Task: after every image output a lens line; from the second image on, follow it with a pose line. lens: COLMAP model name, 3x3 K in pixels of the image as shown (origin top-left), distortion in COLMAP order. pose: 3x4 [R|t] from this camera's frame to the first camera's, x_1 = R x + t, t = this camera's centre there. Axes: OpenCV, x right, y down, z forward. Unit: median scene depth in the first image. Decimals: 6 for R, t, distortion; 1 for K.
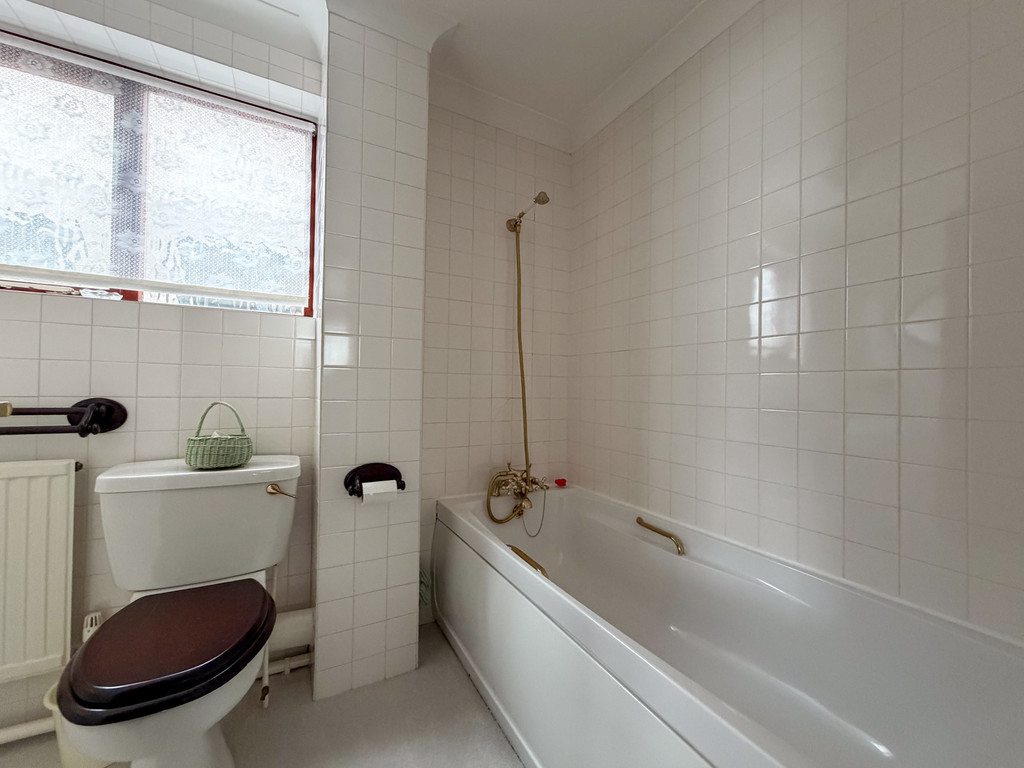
lens RADIAL K [[402.6, 0, 509.2], [0, 402.6, 382.0], [0, 0, 1]] dist [-0.000890, -0.000553]
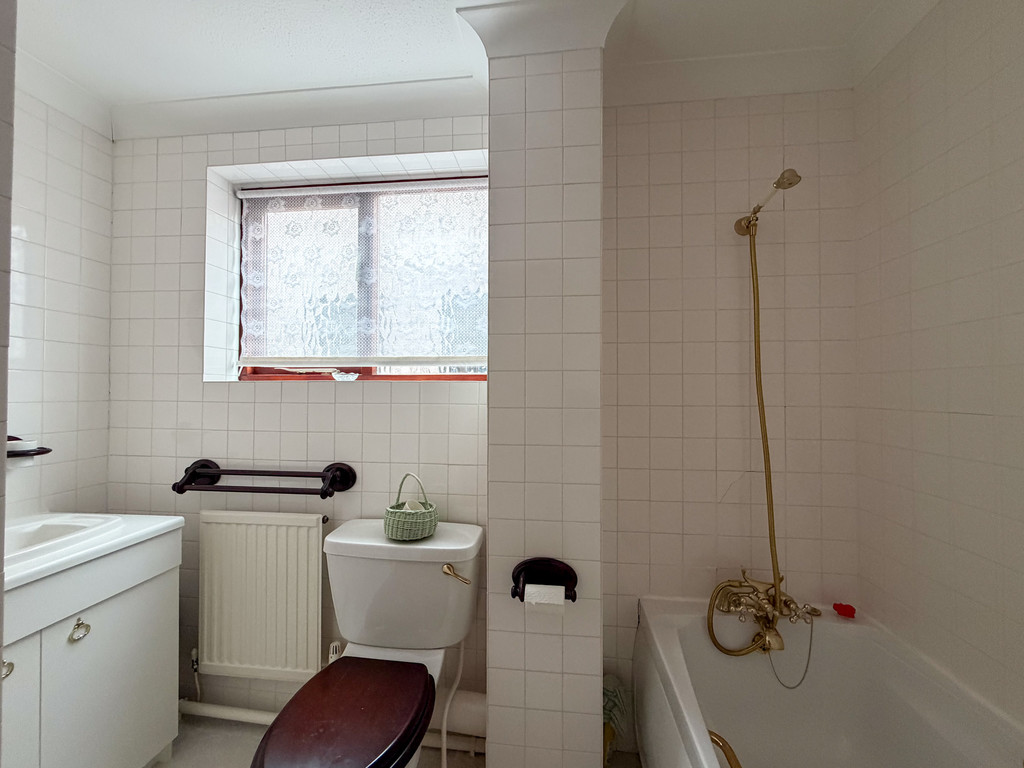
lens RADIAL K [[411.0, 0, 512.0], [0, 411.0, 384.0], [0, 0, 1]] dist [0.006528, -0.006435]
pose [[0.820057, -0.023149, -0.571813, 0.109519], [0.016260, 0.999721, -0.017152, -0.145950], [0.572051, 0.004768, 0.820204, 0.239133]]
